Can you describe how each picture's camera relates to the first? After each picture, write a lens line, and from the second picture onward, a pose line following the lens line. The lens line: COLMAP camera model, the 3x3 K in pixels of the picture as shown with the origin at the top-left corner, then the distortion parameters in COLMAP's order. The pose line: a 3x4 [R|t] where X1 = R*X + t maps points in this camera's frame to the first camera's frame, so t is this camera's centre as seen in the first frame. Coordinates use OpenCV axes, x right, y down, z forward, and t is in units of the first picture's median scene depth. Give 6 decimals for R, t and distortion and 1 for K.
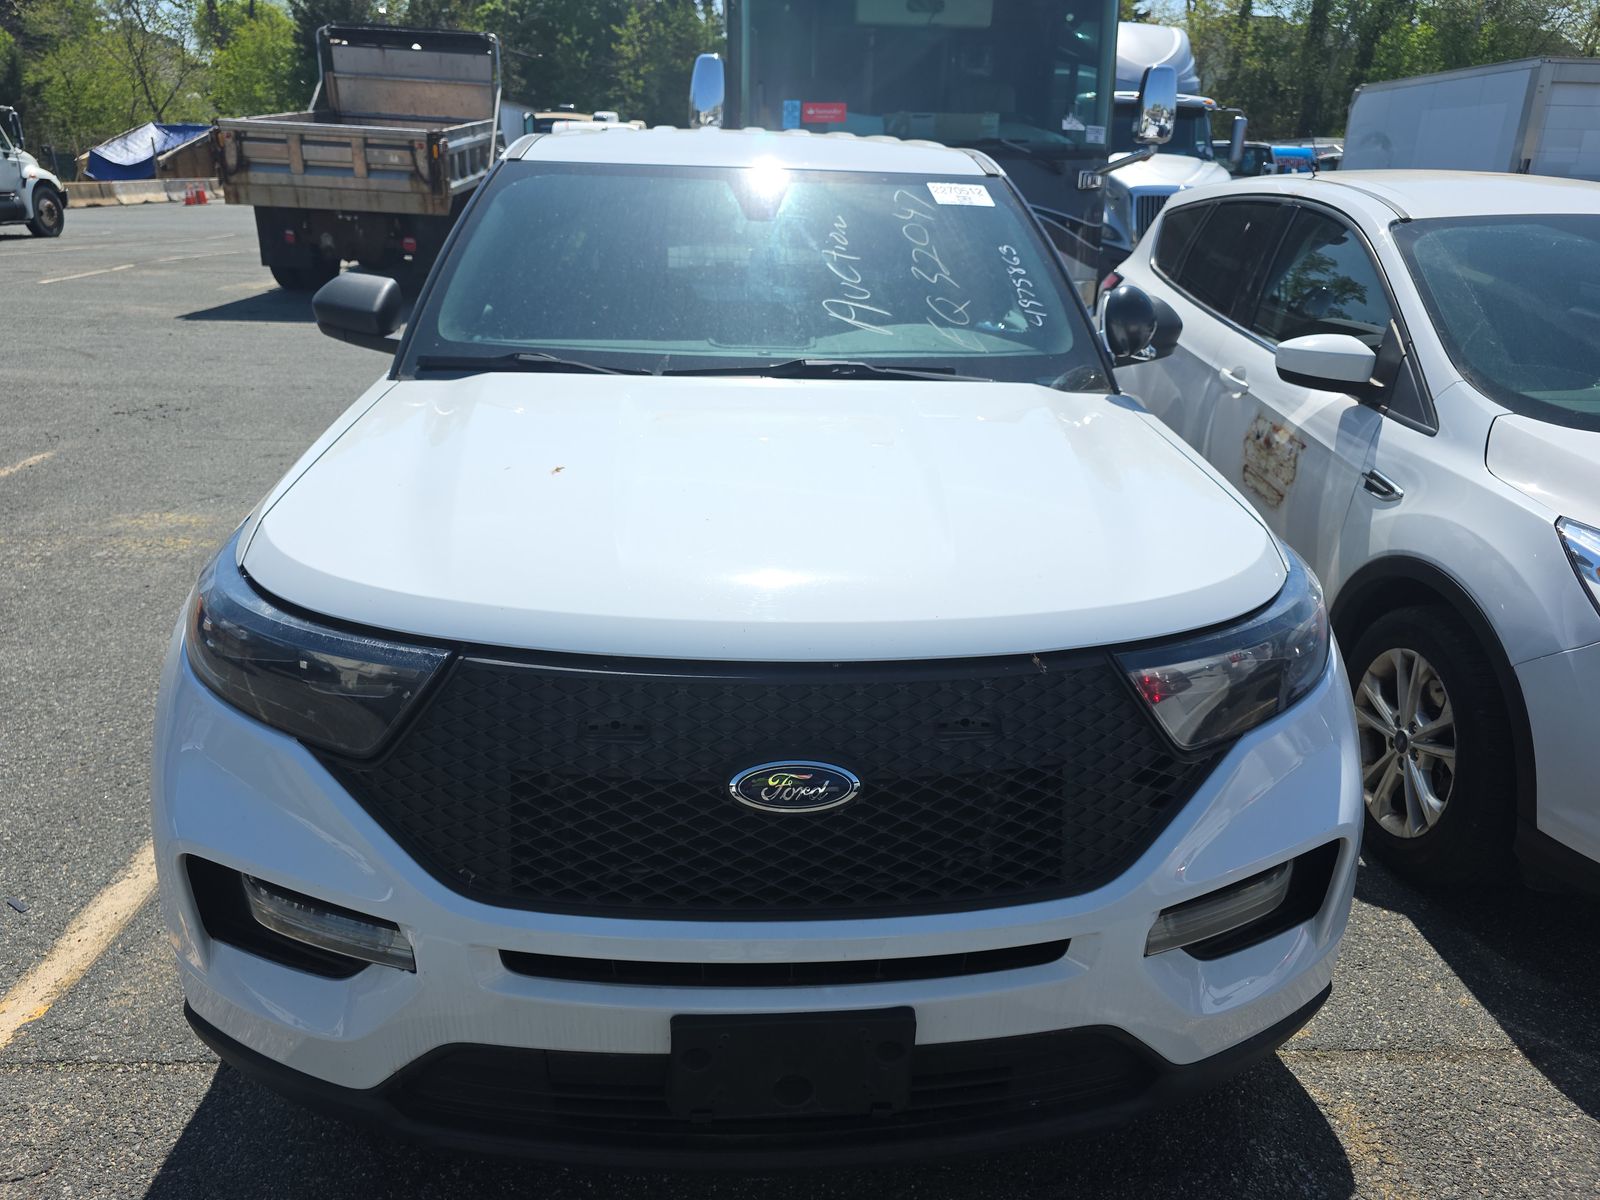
lens RADIAL K [[1091.6, 0, 800.0], [0, 1091.6, 600.0], [0, 0, 1]] dist [0.000707, -0.003573]
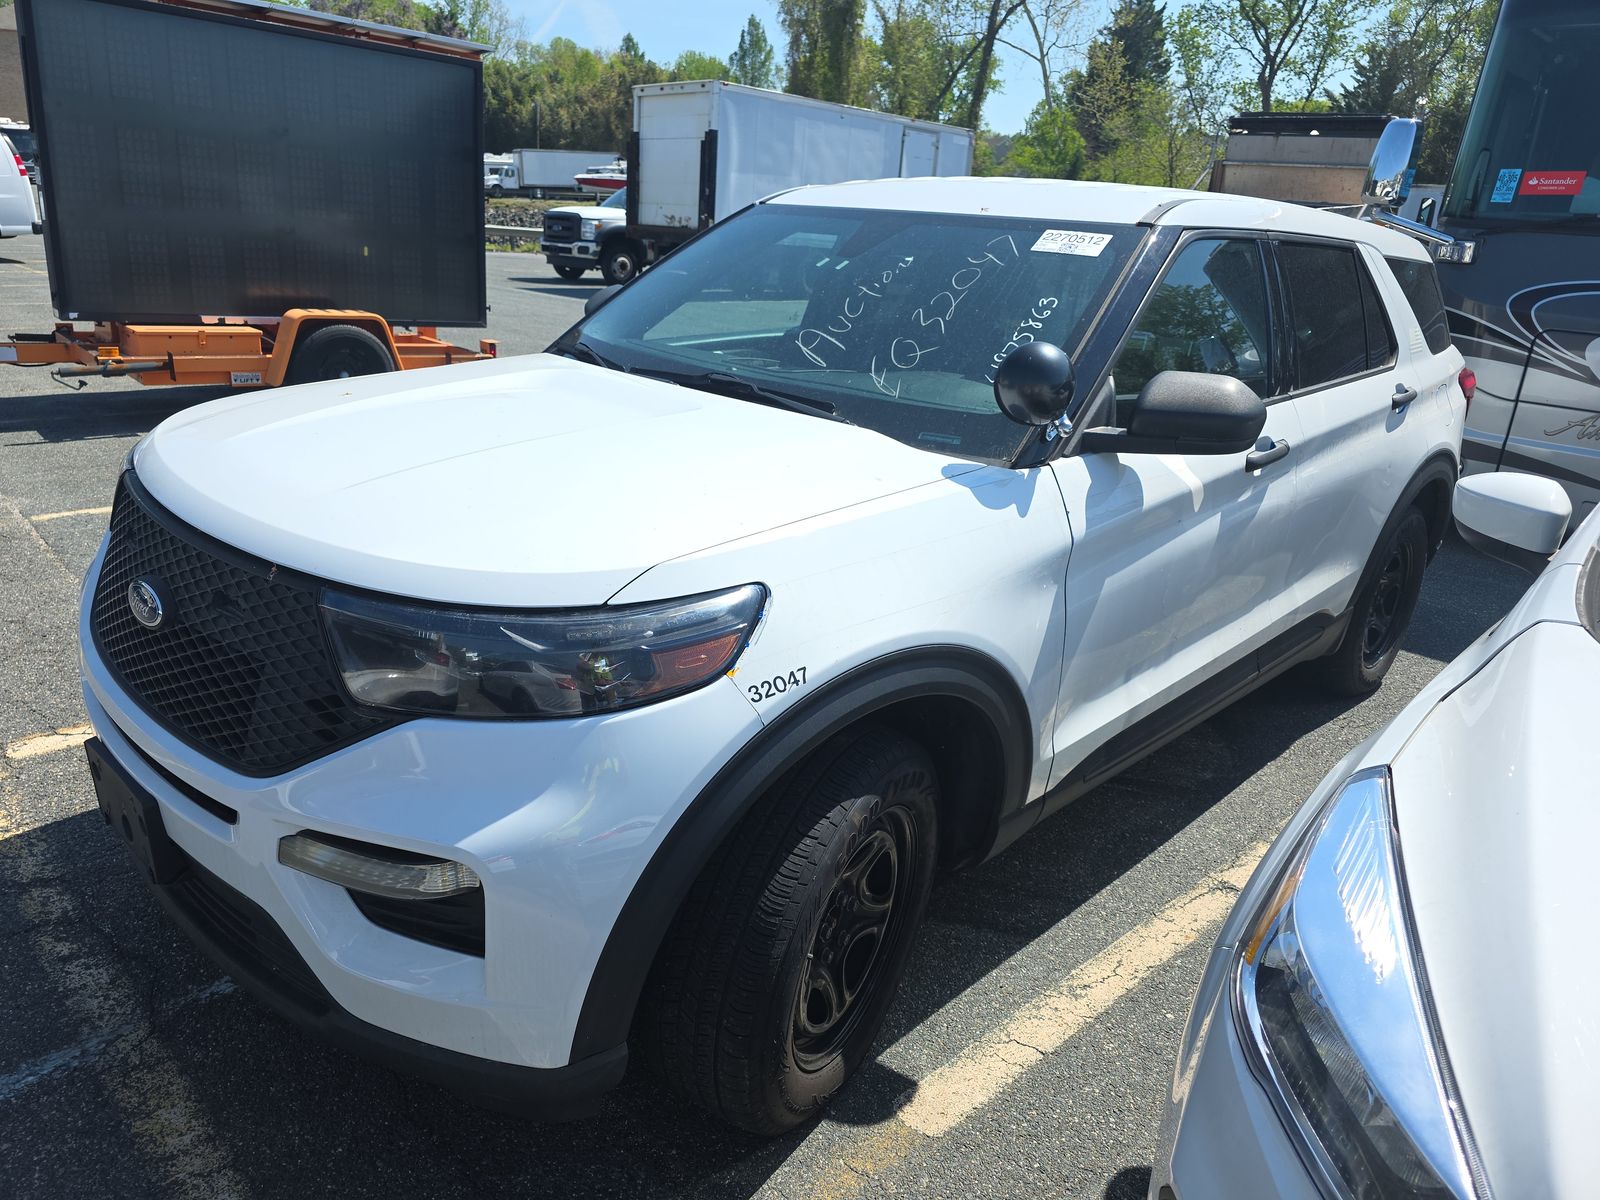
lens RADIAL K [[1117.7, 0, 808.0], [0, 1117.7, 595.6], [0, 0, 1]] dist [0.002767, -0.006537]
pose [[0.668449, 0.245179, -0.702185, 0.290598], [-0.304939, 0.951449, 0.041924, -0.028793], [0.678372, 0.186100, 0.710759, 0.106736]]
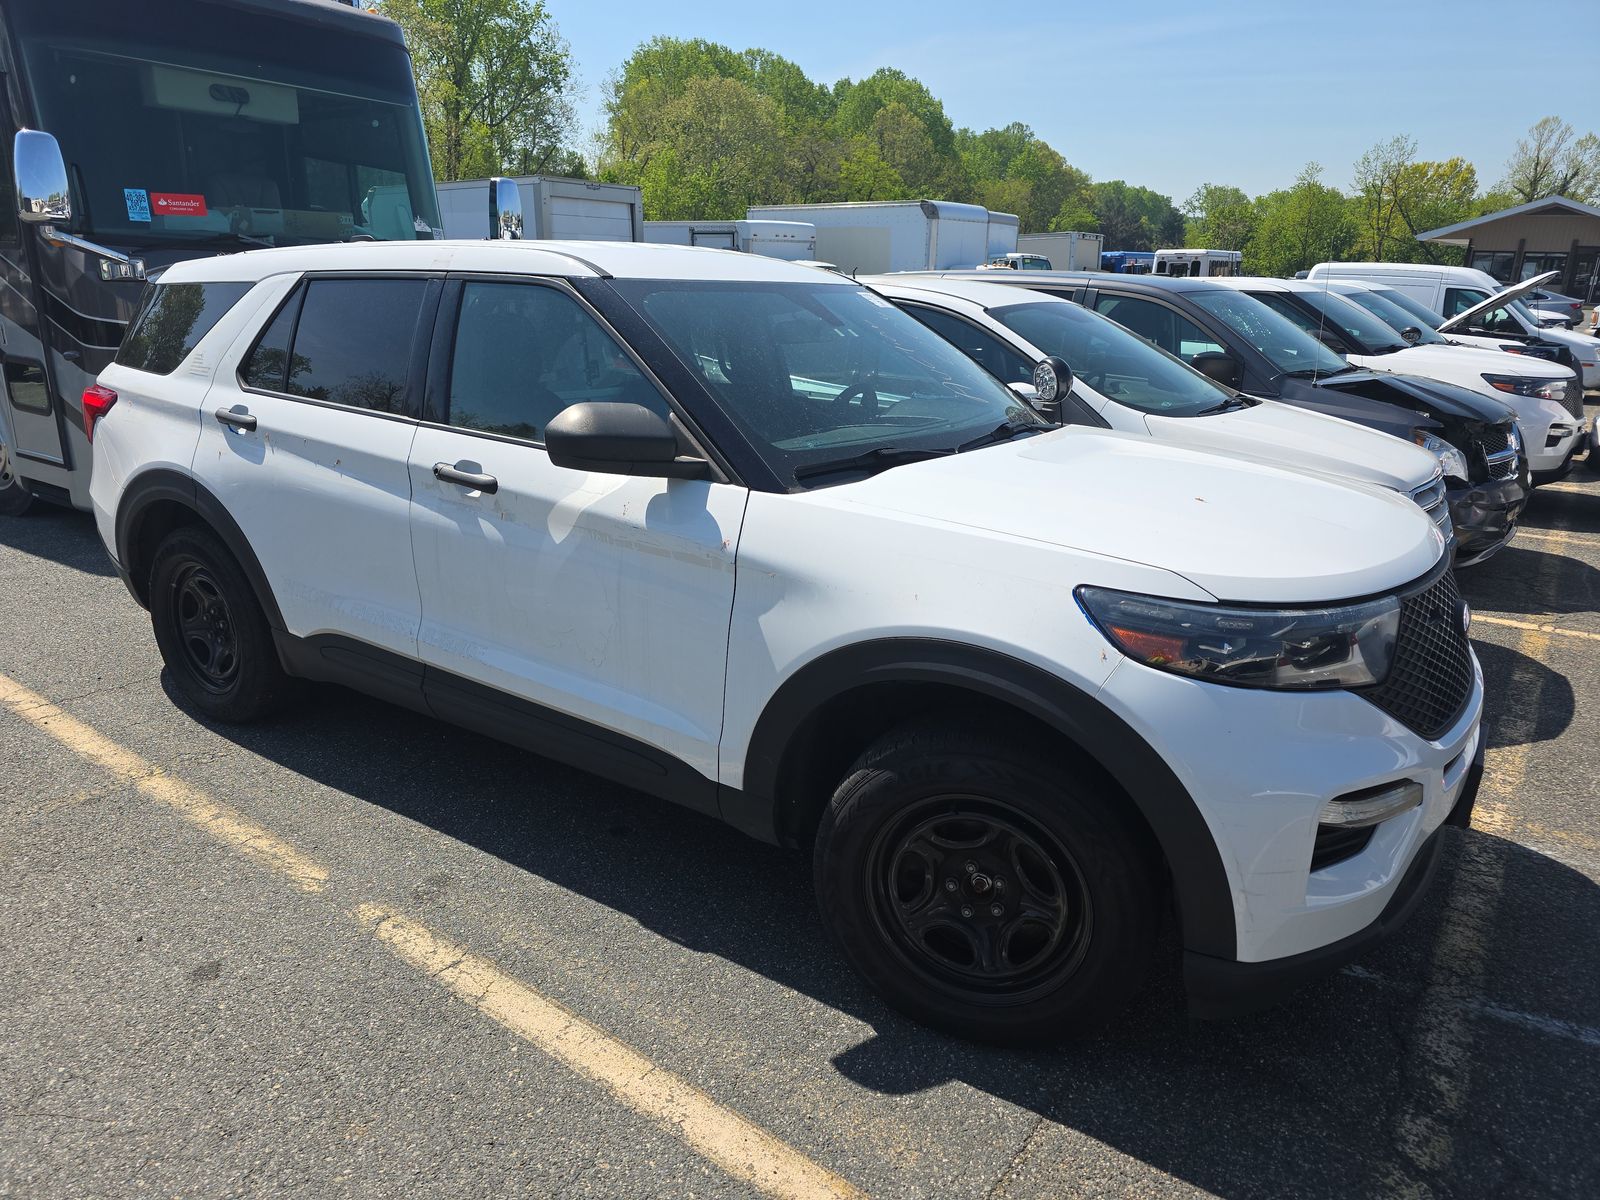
lens RADIAL K [[1117.7, 0, 808.0], [0, 1117.7, 595.6], [0, 0, 1]] dist [0.002767, -0.006537]
pose [[0.599130, -0.222303, 0.769171, -0.408942], [0.287004, 0.956469, 0.052880, -0.051871], [-0.747443, 0.189073, 0.636851, 0.117652]]
